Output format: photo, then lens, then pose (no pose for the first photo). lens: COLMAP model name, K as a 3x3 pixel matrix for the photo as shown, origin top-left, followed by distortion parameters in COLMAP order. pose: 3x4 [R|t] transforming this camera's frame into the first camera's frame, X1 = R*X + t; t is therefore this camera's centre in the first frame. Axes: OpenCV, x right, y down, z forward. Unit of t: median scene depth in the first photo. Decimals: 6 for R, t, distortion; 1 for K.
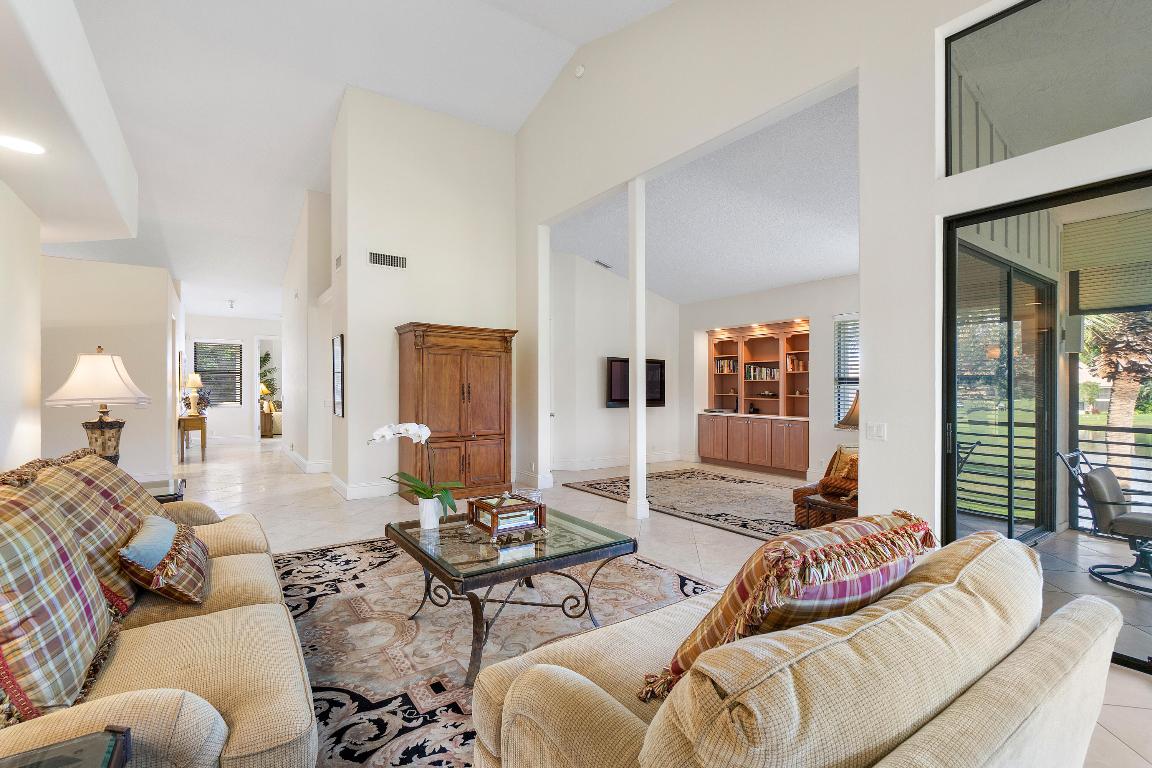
lens RADIAL K [[526.1, 0, 574.6], [0, 526.1, 387.0], [0, 0, 1]] dist [-0.003619, -0.000534]
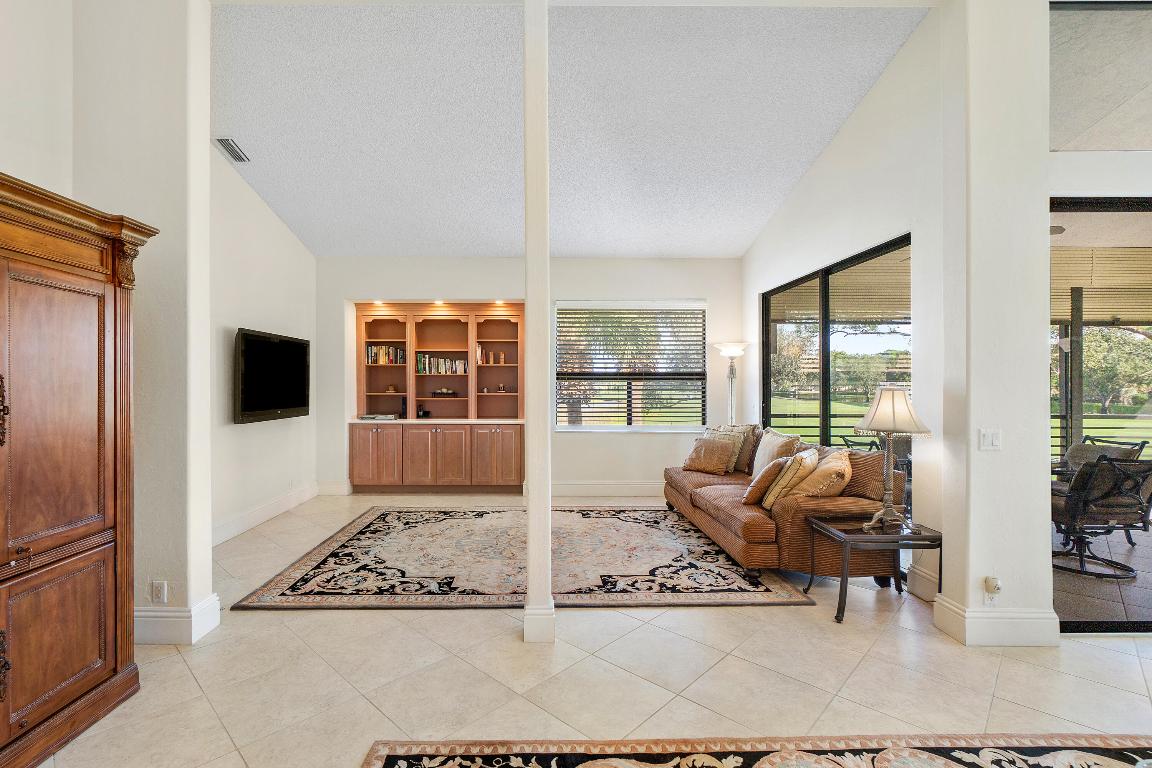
lens RADIAL K [[526.1, 0, 575.9], [0, 526.1, 381.6], [0, 0, 1]] dist [-0.003619, -0.000534]
pose [[0.567270, -0.001240, 0.823531, -0.177871], [0.001084, 0.999999, 0.000759, -0.002926], [-0.823531, 0.000462, 0.567270, 0.414368]]
